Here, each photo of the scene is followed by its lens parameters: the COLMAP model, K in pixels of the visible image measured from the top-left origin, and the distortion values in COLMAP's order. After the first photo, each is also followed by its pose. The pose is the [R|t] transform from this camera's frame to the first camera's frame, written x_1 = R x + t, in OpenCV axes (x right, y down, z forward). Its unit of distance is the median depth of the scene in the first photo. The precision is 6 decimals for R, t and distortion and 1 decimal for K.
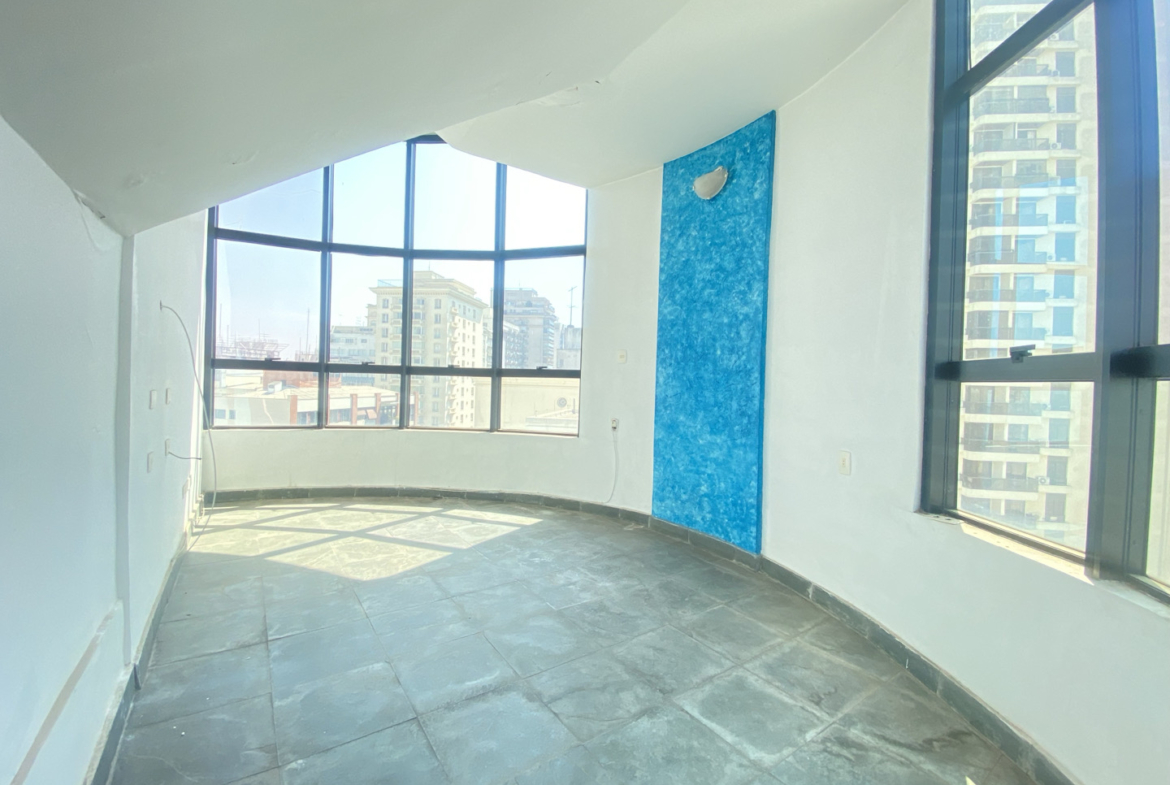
lens RADIAL K [[468.2, 0, 580.0], [0, 468.2, 385.4], [0, 0, 1]] dist [0.047135, -0.029628]
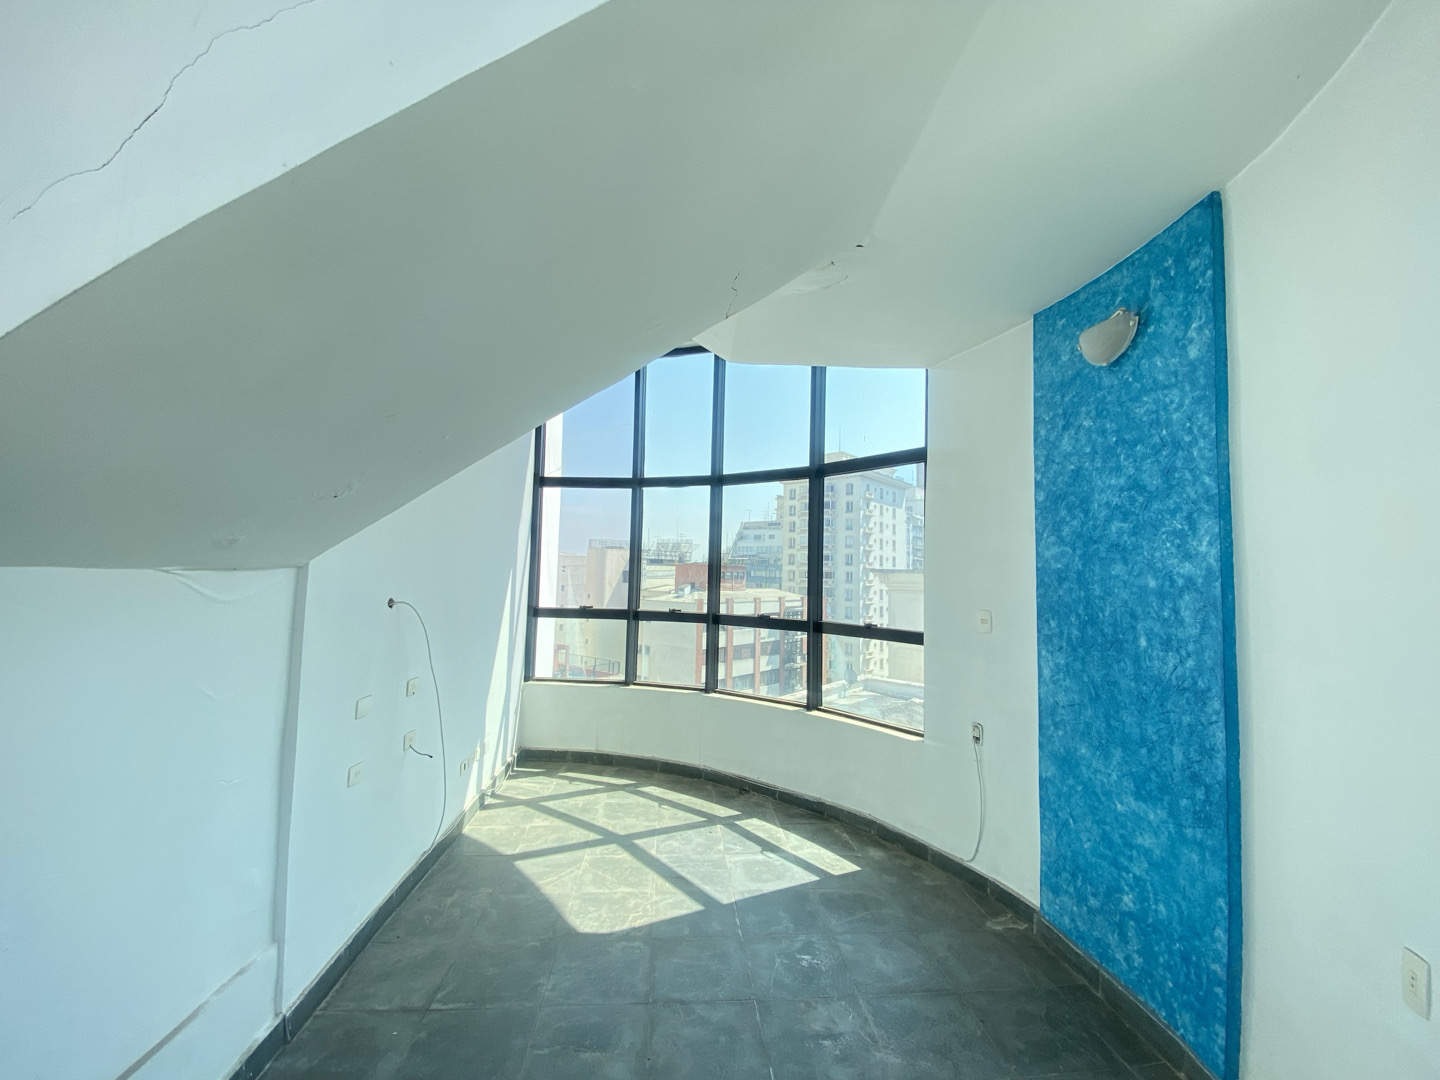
lens RADIAL K [[580.3, 0, 719.3], [0, 580.3, 532.8], [0, 0, 1]] dist [0.029168, -0.025796]
pose [[0.865360, -0.045396, -0.499091, 0.207126], [0.000926, 0.996032, -0.088990, -0.129056], [0.501150, 0.076546, 0.861968, 0.175204]]
